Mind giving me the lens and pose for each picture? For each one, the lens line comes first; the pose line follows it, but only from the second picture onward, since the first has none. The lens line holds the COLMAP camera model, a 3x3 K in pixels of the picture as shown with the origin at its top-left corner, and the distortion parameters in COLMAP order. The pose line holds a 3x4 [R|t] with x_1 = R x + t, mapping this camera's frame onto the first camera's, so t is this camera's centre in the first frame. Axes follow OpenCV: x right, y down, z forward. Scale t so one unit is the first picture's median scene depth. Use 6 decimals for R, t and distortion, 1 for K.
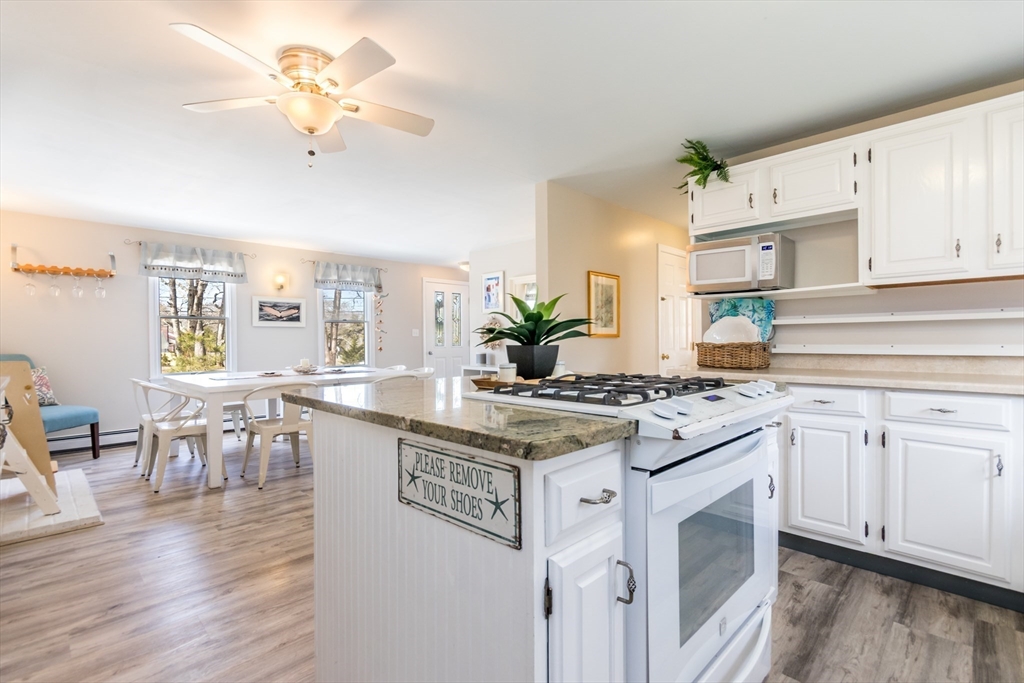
lens RADIAL K [[469.7, 0, 508.7], [0, 469.7, 343.5], [0, 0, 1]] dist [0.017270, -0.008498]
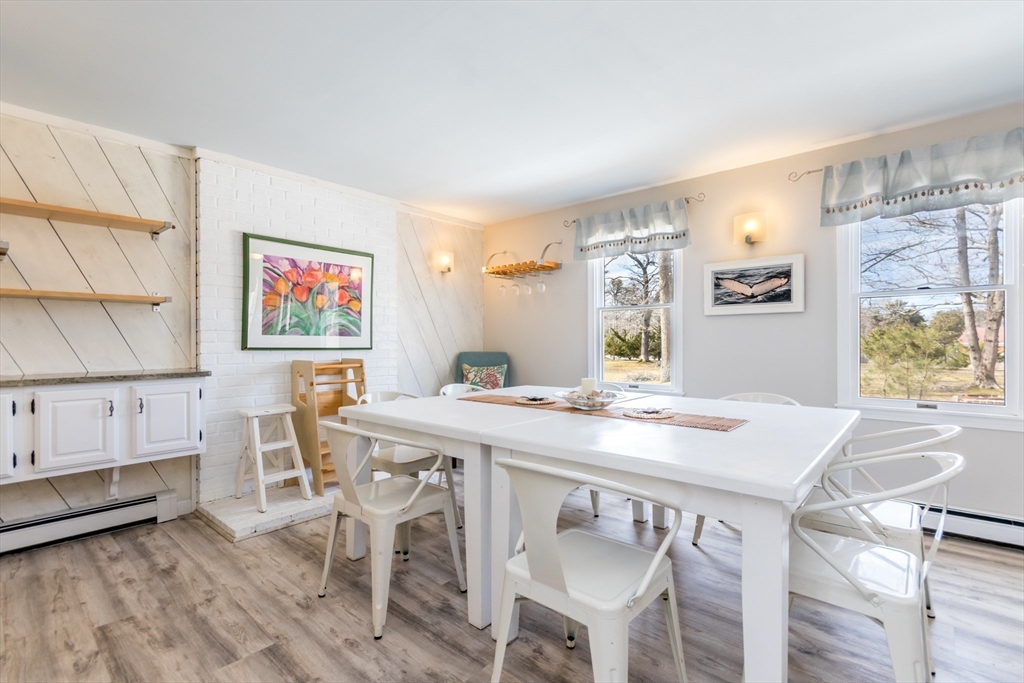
lens RADIAL K [[476.4, 0, 513.7], [0, 476.4, 344.0], [0, 0, 1]] dist [0.000820, 0.000099]
pose [[0.067845, 0.010931, -0.997636, 0.049683], [-0.005231, 0.999930, 0.010600, -0.006712], [0.997682, 0.004499, 0.067897, 0.847070]]
